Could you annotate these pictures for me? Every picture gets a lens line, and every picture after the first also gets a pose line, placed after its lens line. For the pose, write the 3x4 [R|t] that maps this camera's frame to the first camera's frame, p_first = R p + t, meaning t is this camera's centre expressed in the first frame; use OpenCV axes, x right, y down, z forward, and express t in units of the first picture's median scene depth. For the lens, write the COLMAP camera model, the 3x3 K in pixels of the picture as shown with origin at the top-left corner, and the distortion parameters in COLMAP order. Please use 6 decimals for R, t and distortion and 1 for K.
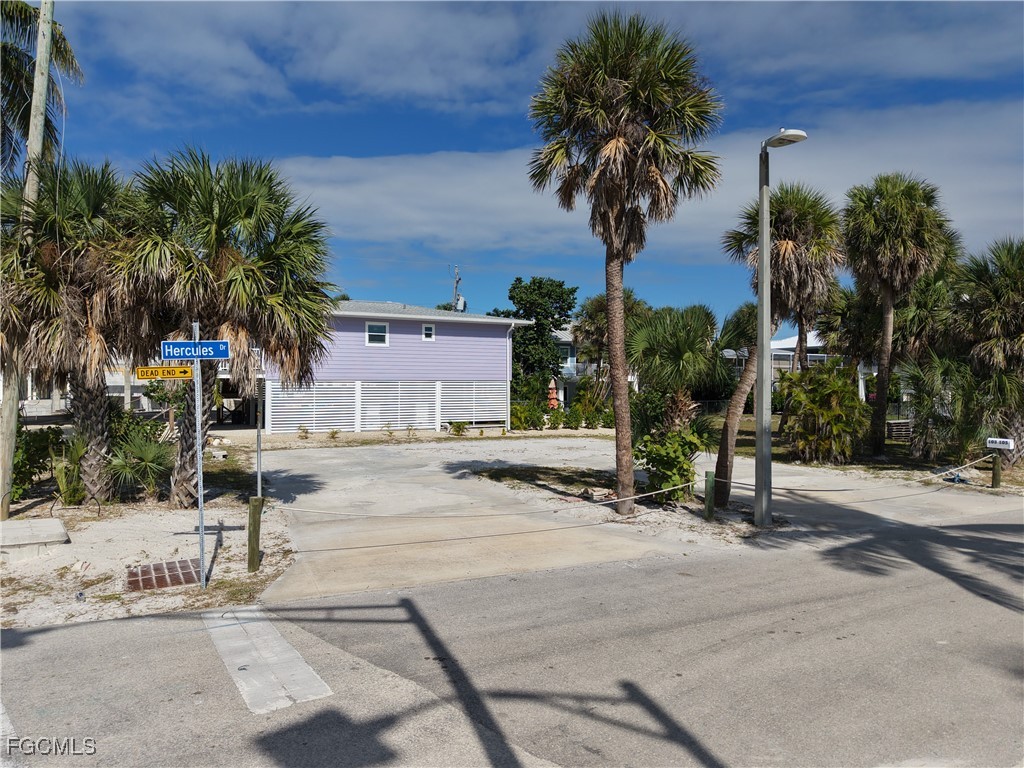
lens RADIAL K [[693.7, 0, 504.9], [0, 693.7, 383.9], [0, 0, 1]] dist [0.028652, -0.044962]
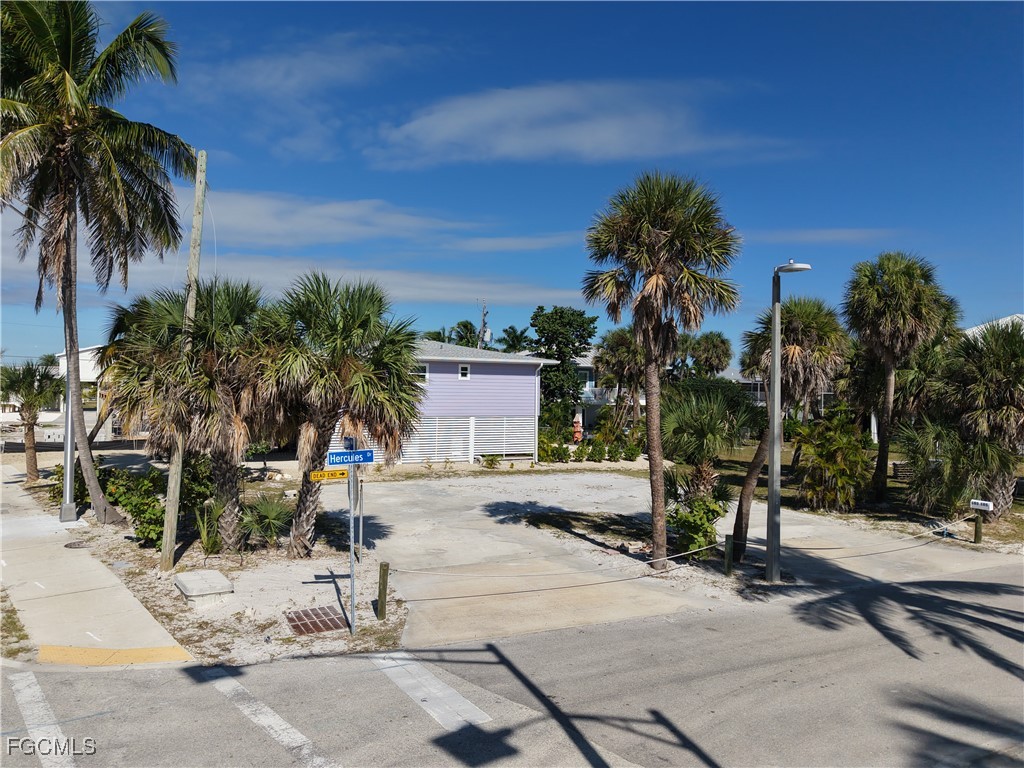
lens RADIAL K [[700.9, 0, 499.0], [0, 700.9, 384.4], [0, 0, 1]] dist [0.031032, -0.052344]
pose [[0.999654, 0.012668, -0.023037, -0.081175], [-0.012906, 0.999864, -0.010222, -0.117750], [0.022905, 0.010516, 0.999682, -0.237226]]
